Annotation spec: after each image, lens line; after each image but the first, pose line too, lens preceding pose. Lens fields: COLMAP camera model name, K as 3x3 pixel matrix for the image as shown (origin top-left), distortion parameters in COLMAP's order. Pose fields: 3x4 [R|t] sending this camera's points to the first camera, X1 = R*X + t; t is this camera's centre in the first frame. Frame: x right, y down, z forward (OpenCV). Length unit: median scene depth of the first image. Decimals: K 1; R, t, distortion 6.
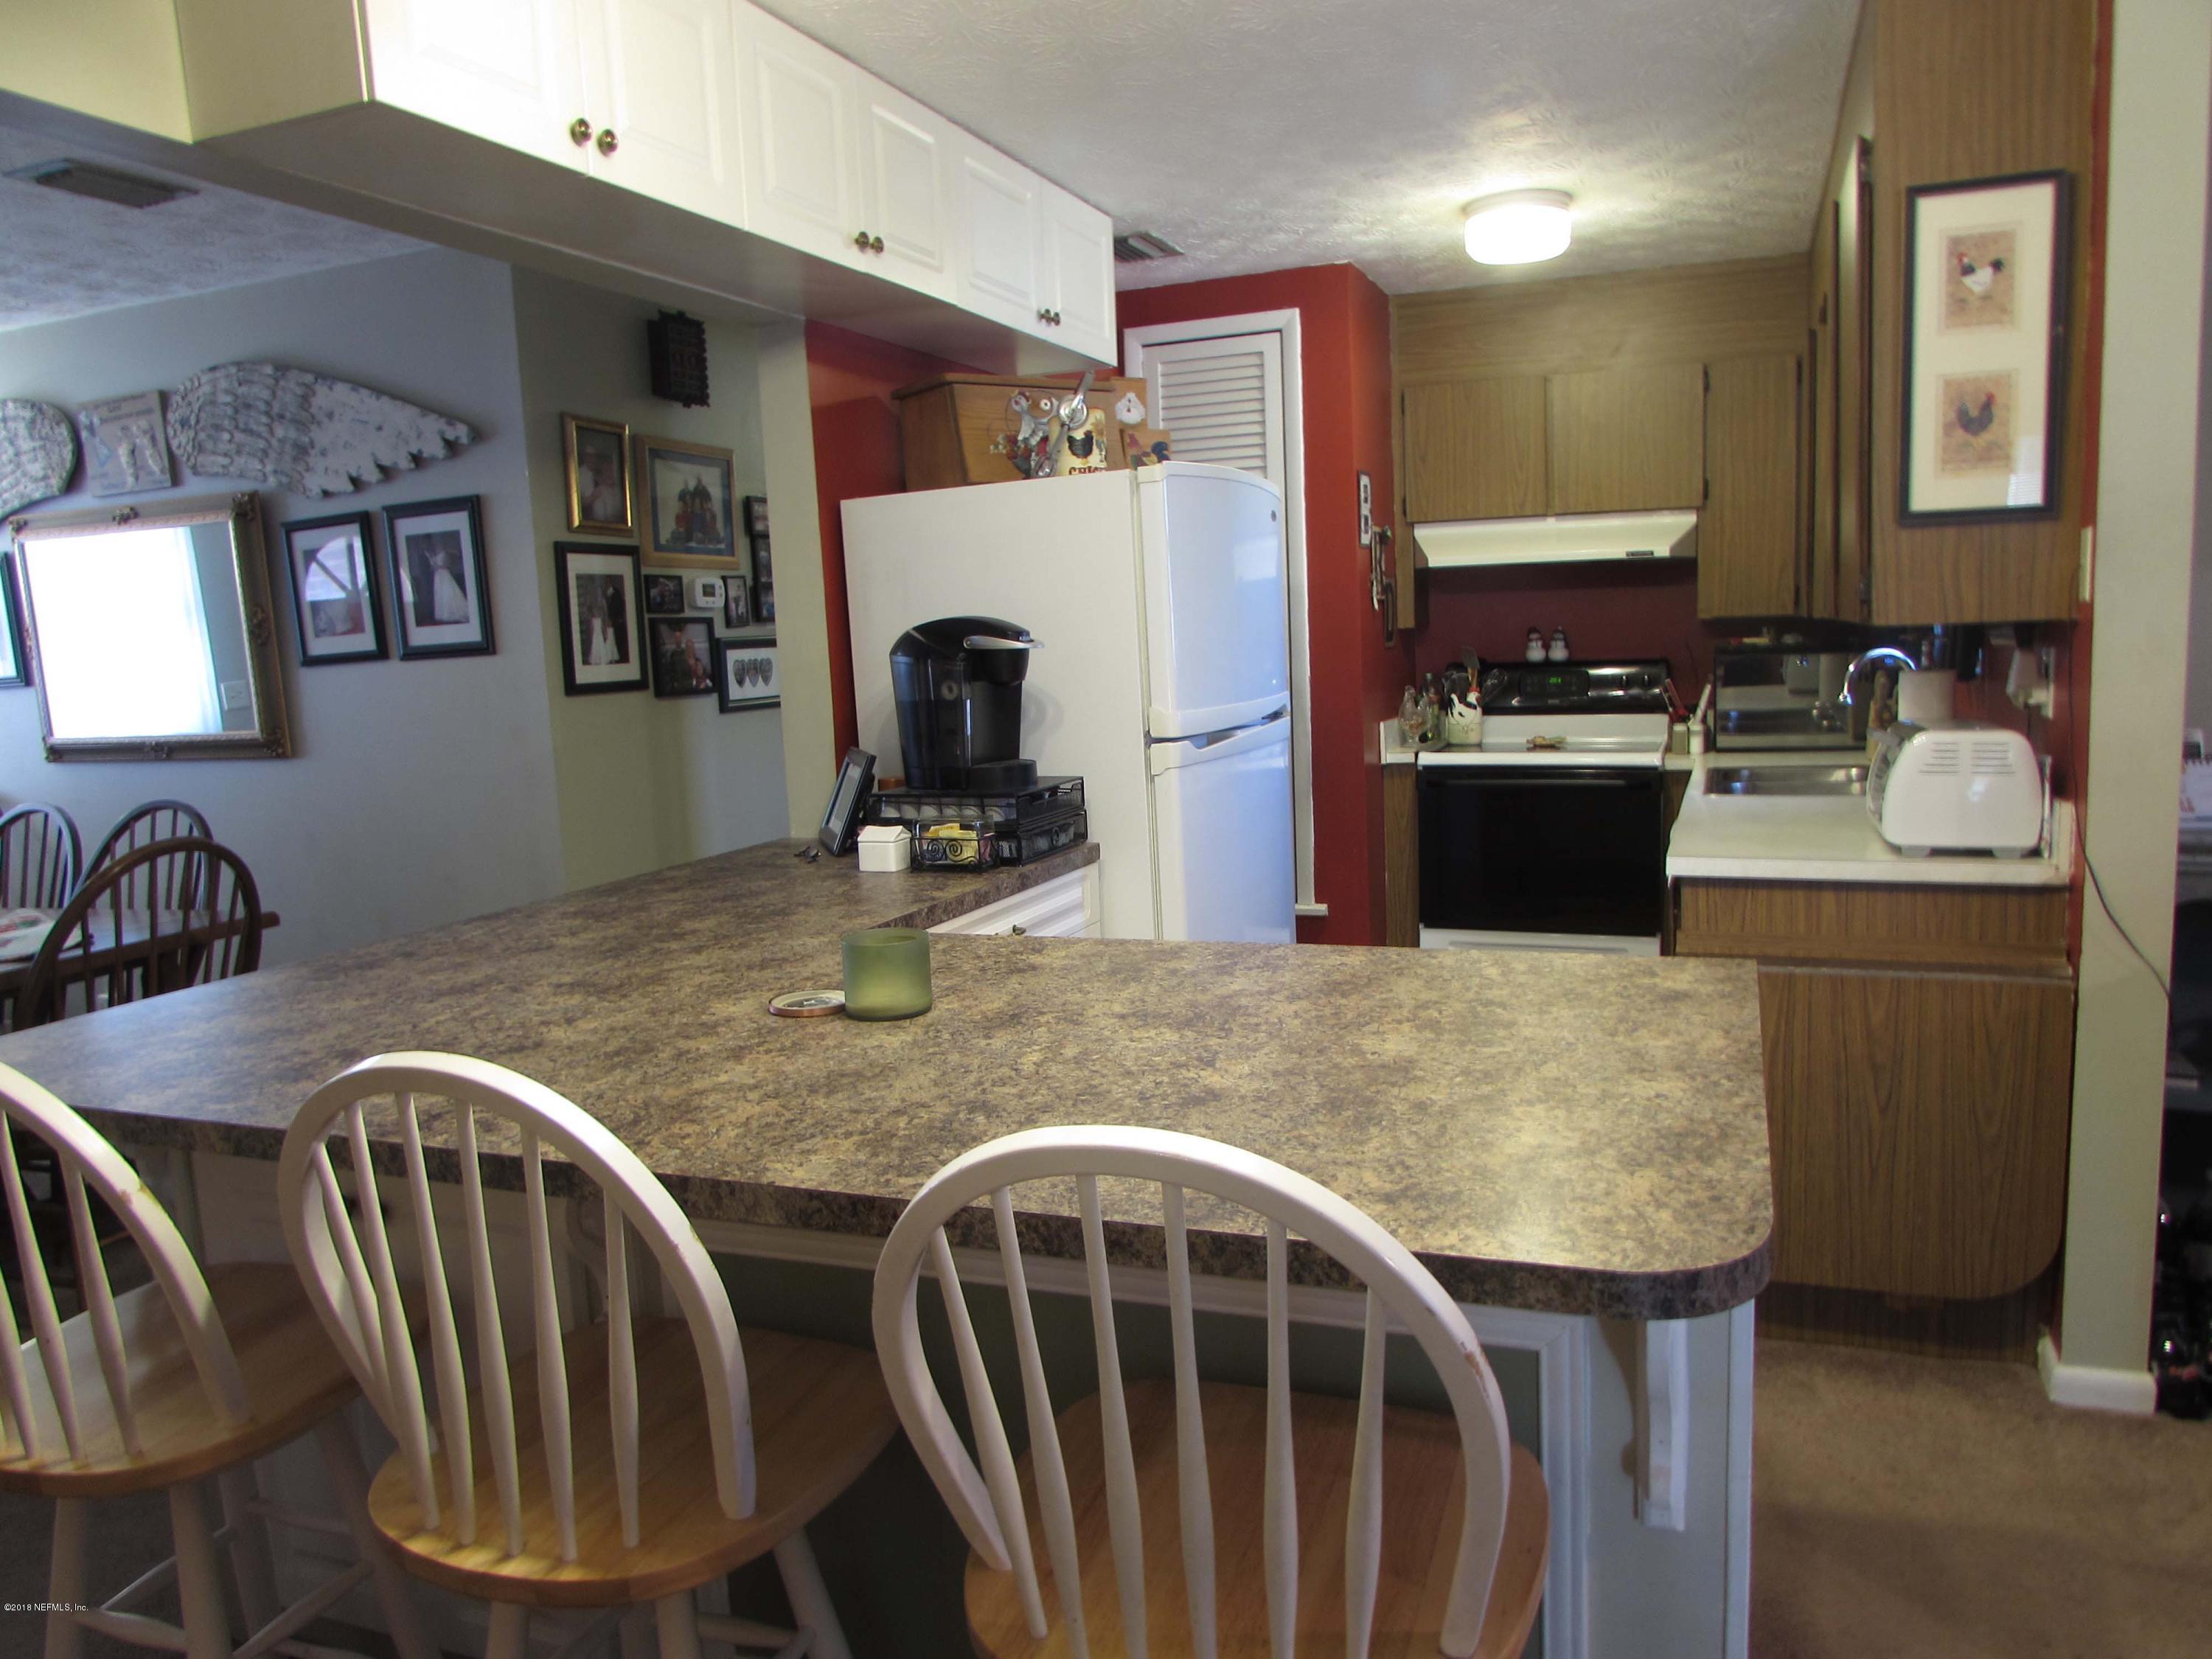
lens RADIAL K [[1562.5, 0, 1057.8], [0, 1562.5, 835.6], [0, 0, 1]] dist [-0.001758, -0.055611]
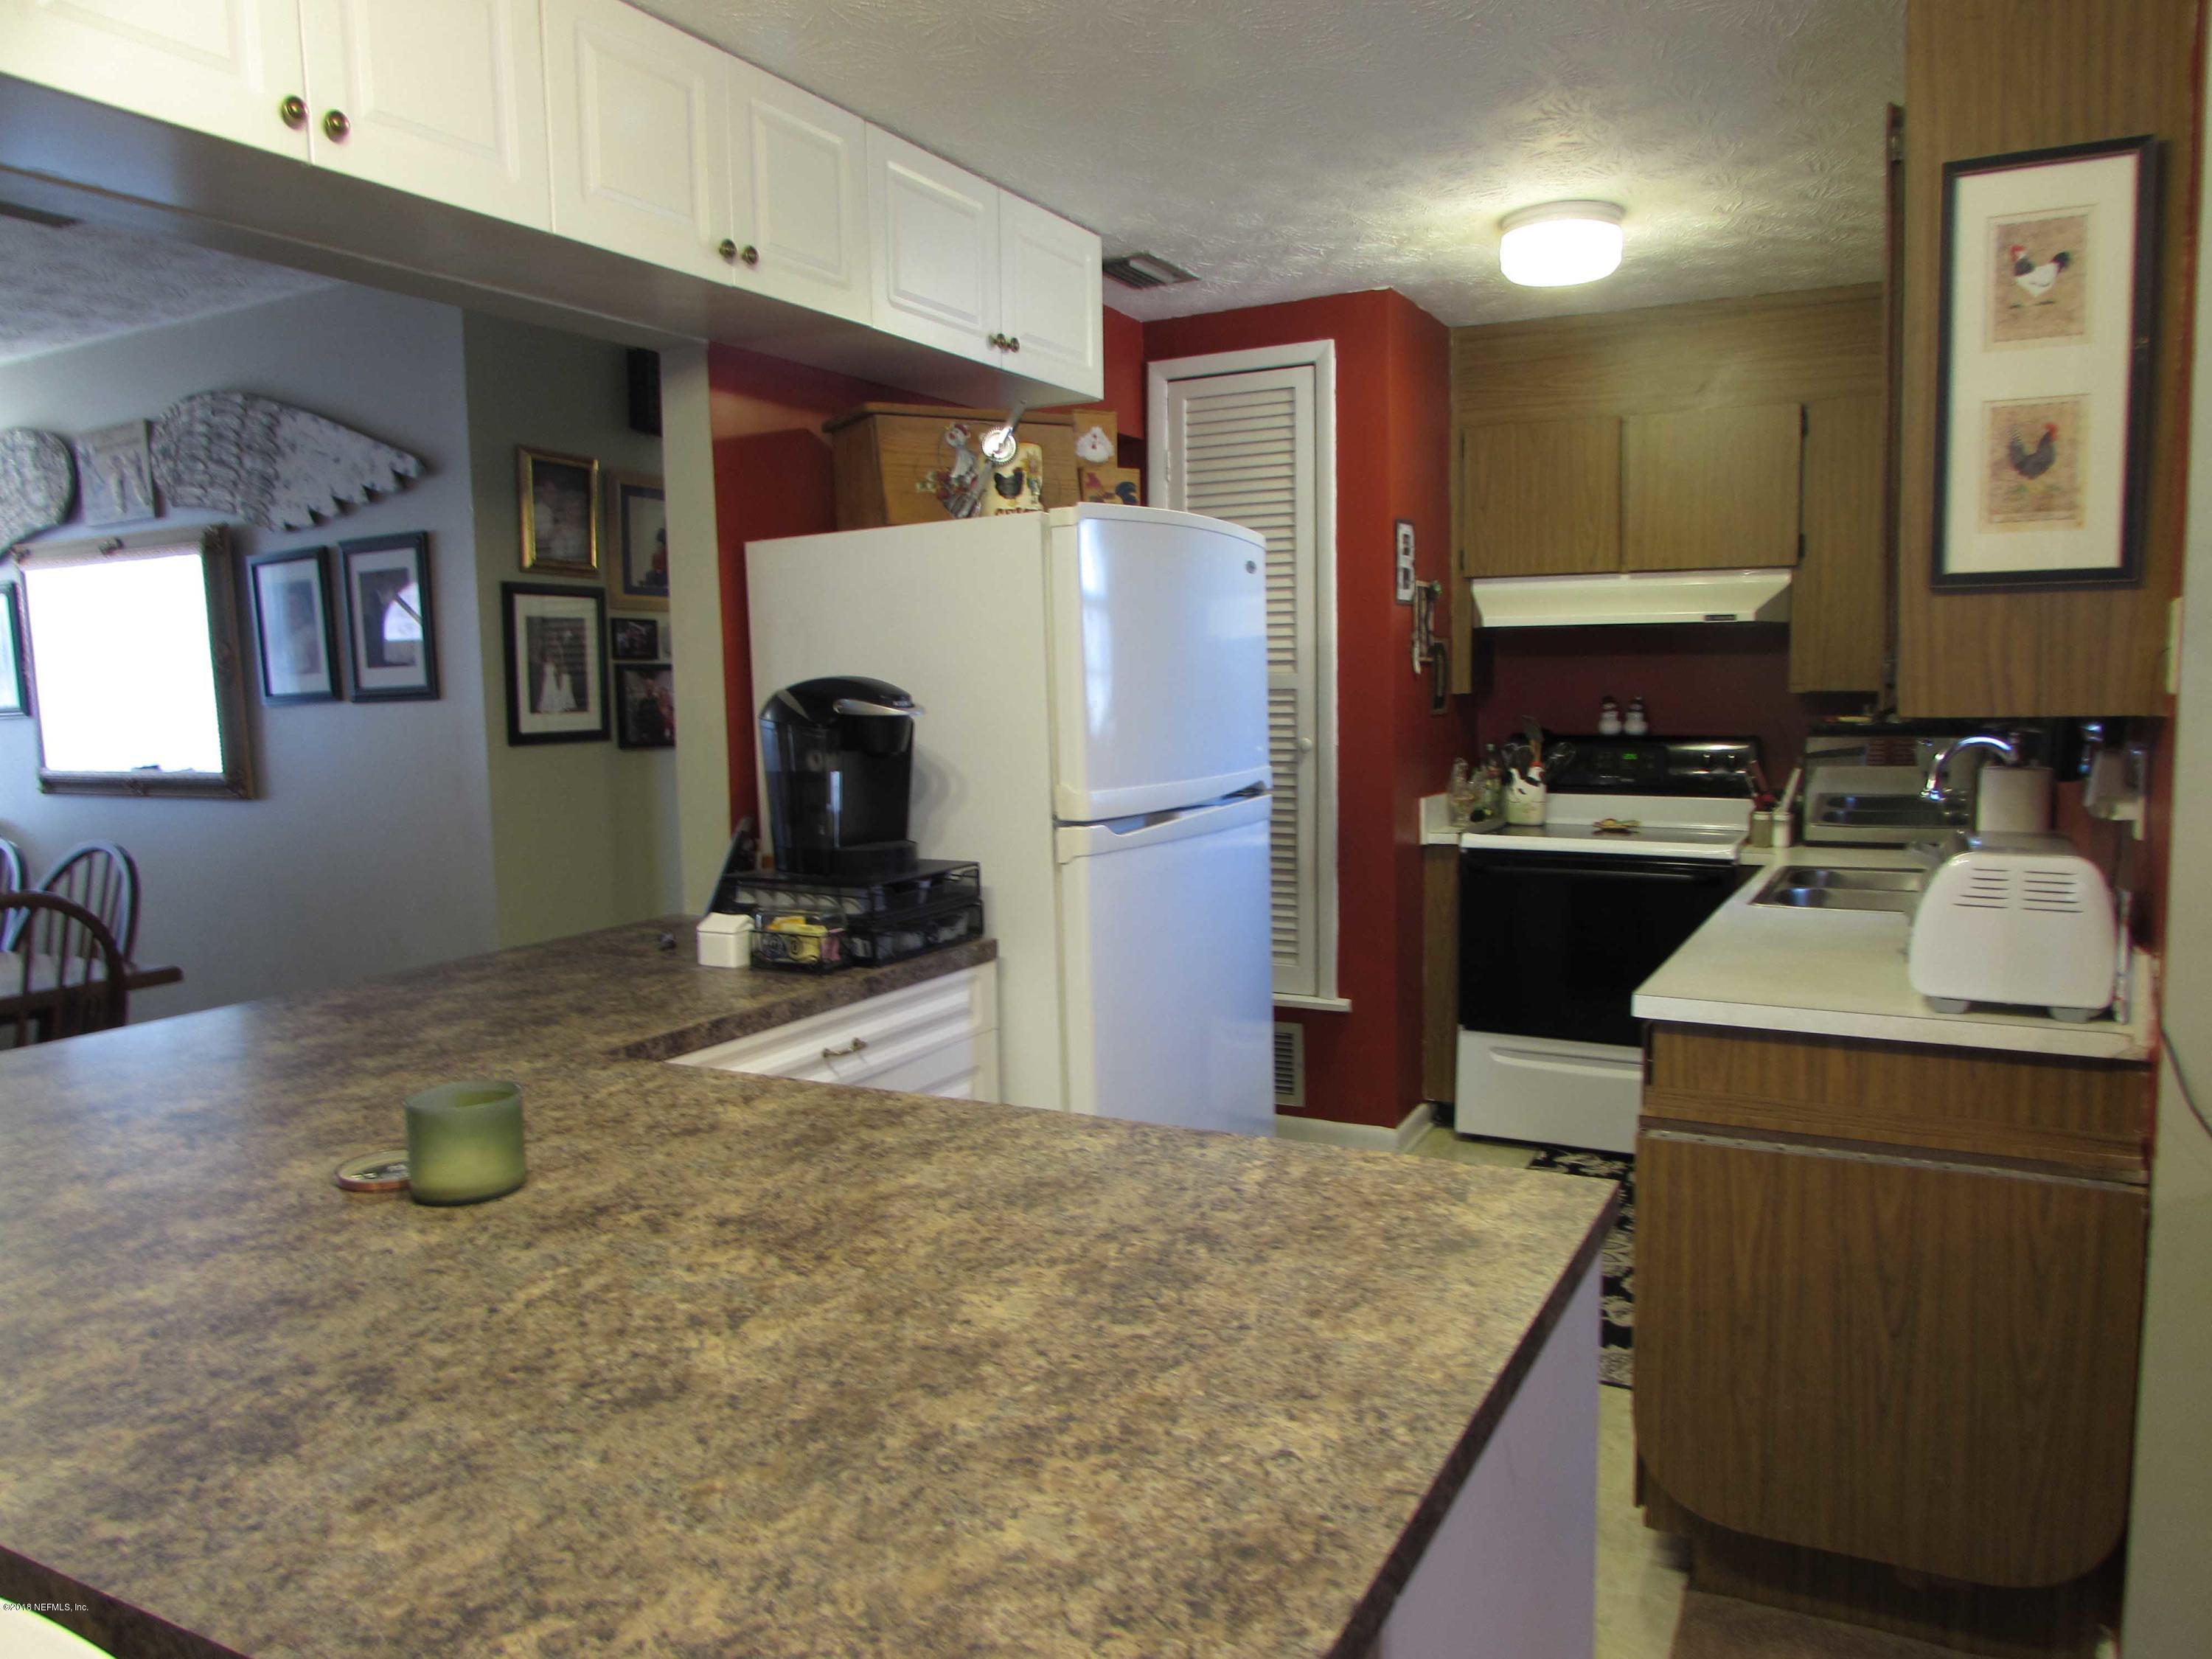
lens RADIAL K [[1536.9, 0, 1106.0], [0, 1536.9, 829.5], [0, 0, 1]] dist [-0.008808, -0.030478]
pose [[0.994642, 0.033420, -0.097829, 0.132890], [-0.036287, 0.998958, -0.027677, -0.027528], [0.096803, 0.031078, 0.994818, 0.123714]]
